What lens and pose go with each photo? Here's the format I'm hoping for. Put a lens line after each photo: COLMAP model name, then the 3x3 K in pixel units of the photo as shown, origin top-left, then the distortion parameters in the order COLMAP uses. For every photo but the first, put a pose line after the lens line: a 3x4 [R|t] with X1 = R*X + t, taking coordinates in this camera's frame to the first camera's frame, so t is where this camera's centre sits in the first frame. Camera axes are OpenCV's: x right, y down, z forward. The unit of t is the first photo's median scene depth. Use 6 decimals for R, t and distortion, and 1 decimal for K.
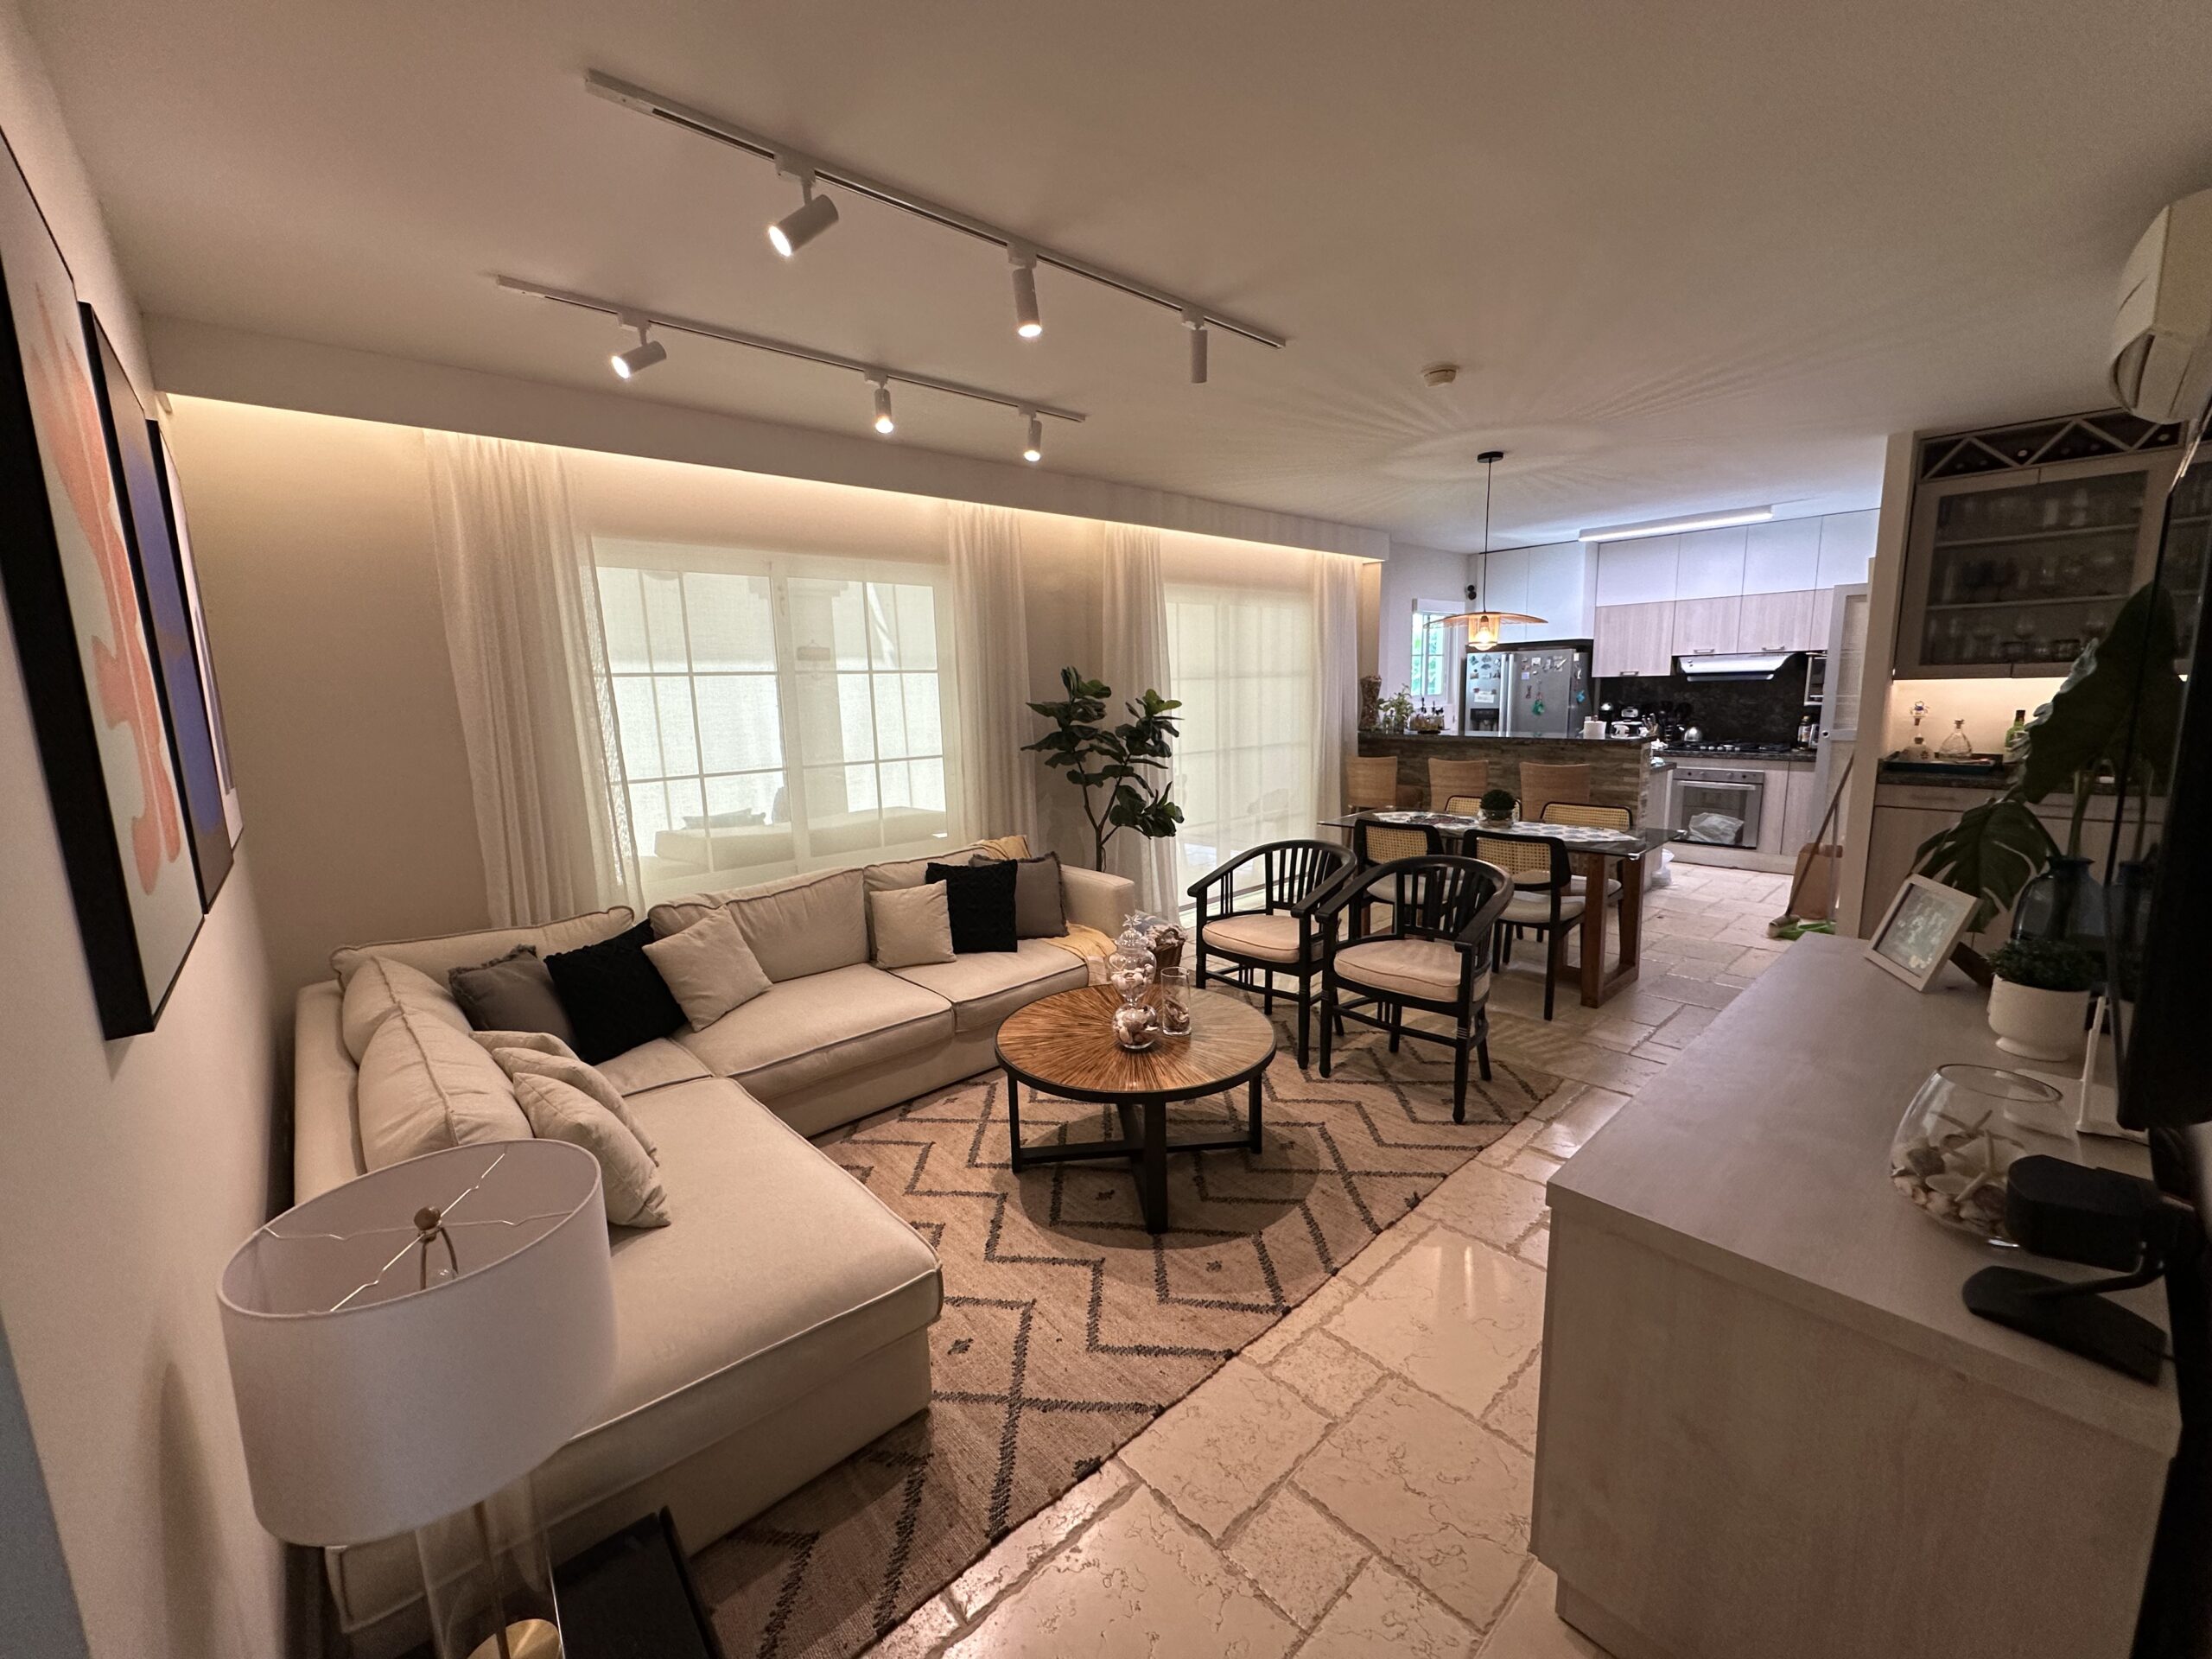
lens RADIAL K [[881.9, 0, 1107.9], [0, 881.9, 825.7], [0, 0, 1]] dist [-0.003230, 0.001111]
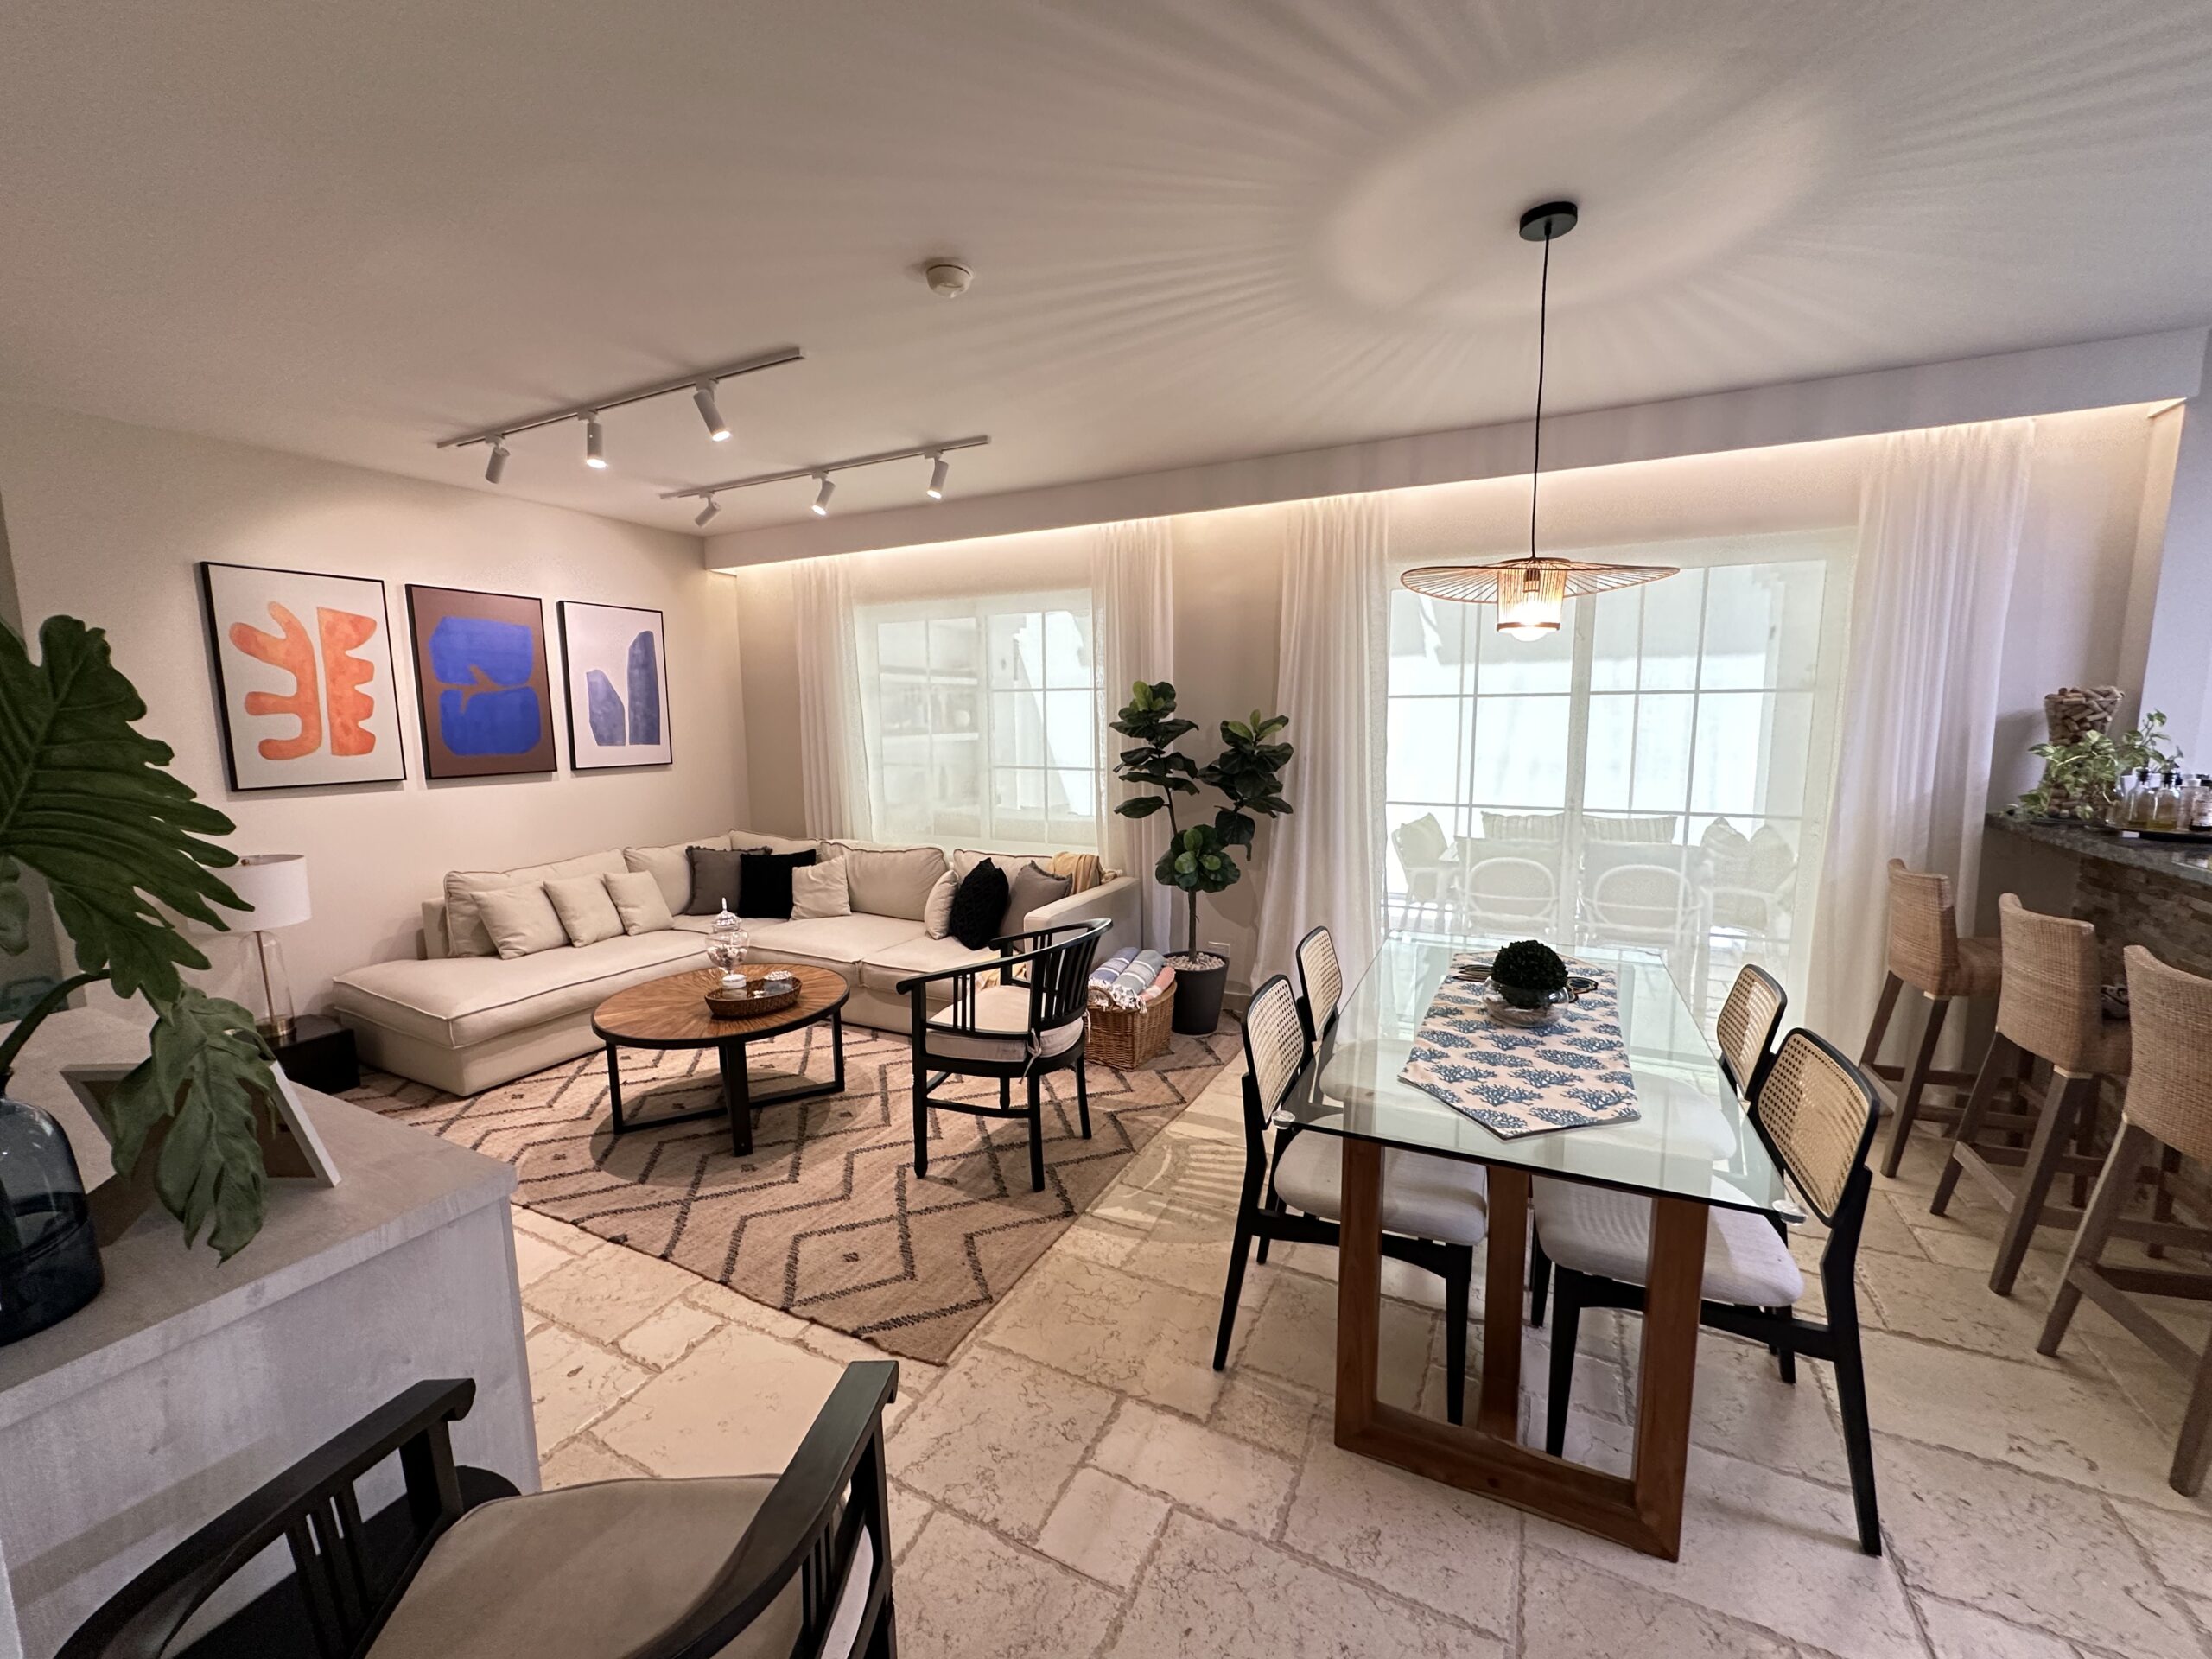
lens RADIAL K [[881.9, 0, 1105.5], [0, 881.9, 830.4], [0, 0, 1]] dist [-0.003230, 0.001111]
pose [[0.355964, 0.144992, -0.923183, 1.151747], [-0.149389, 0.984015, 0.096944, -0.162575], [0.922482, 0.103405, 0.371934, 0.910546]]
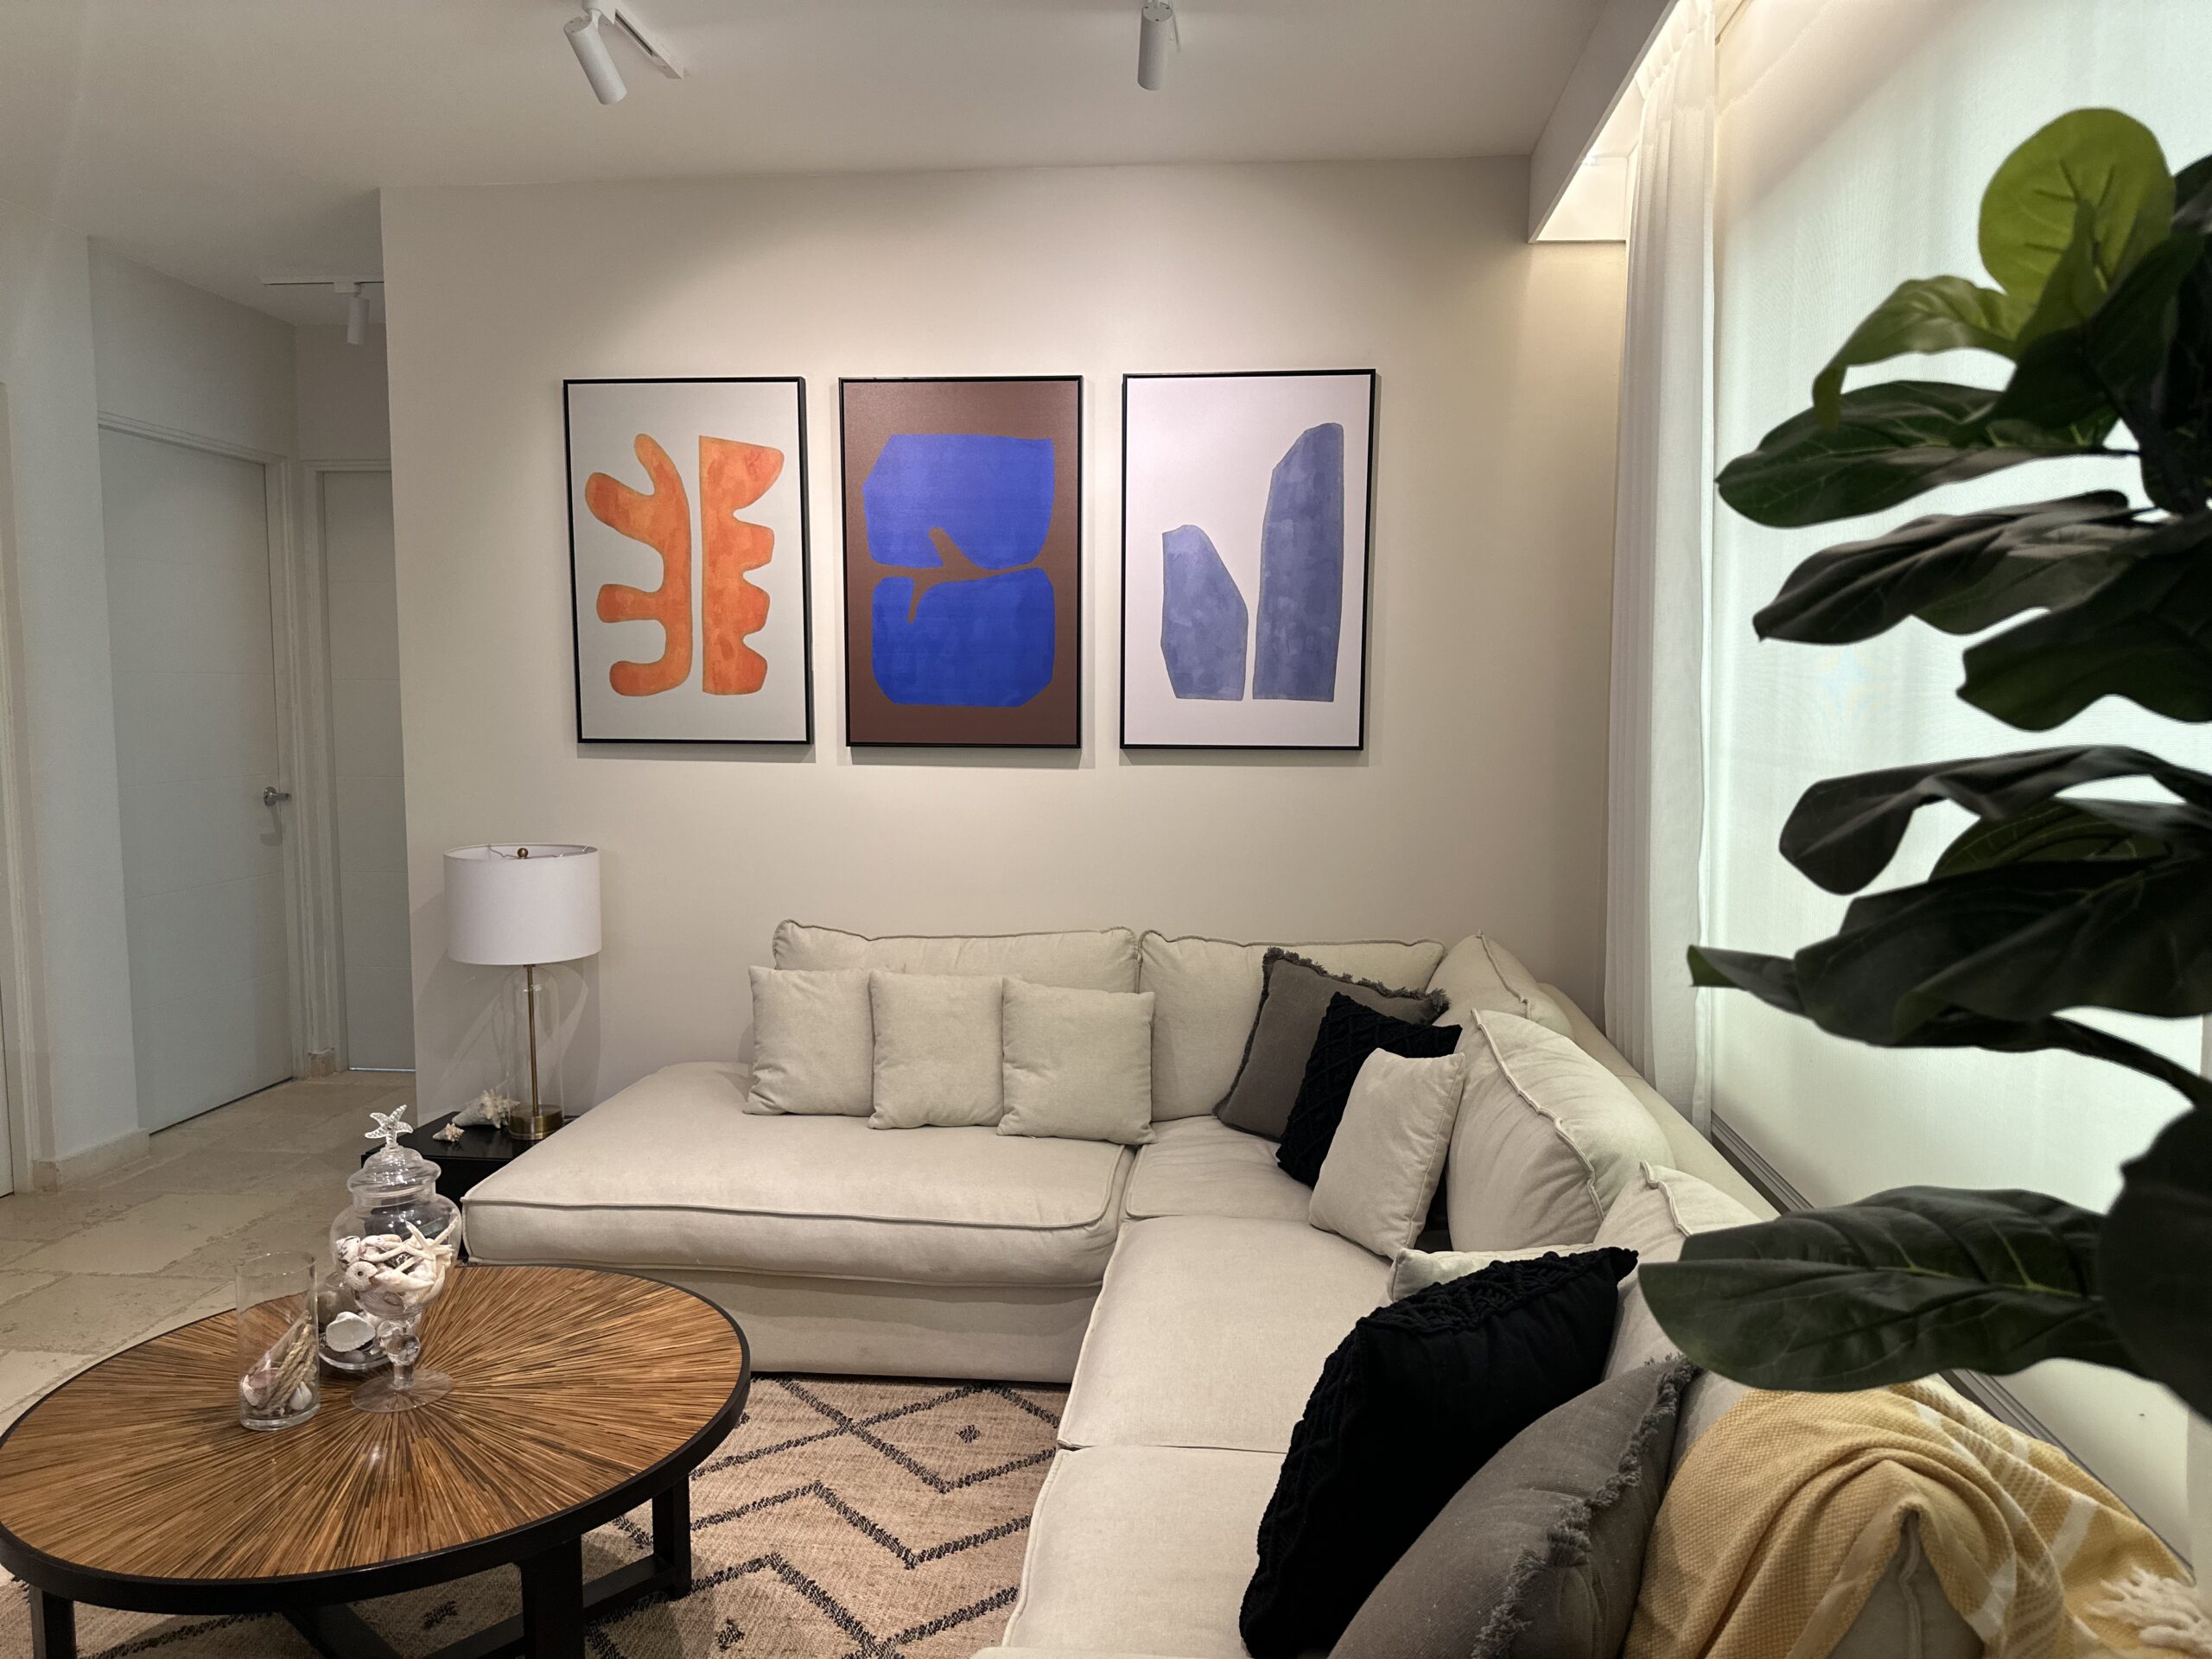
lens RADIAL K [[1561.2, 0, 1112.0], [0, 1561.2, 844.4], [0, 0, 1]] dist [0.102147, 0.001596]
pose [[-0.742616, 0.088747, -0.663811, 0.237795], [-0.094154, 0.967502, 0.234679, -0.197817], [0.663066, 0.236776, -0.710127, 1.519947]]
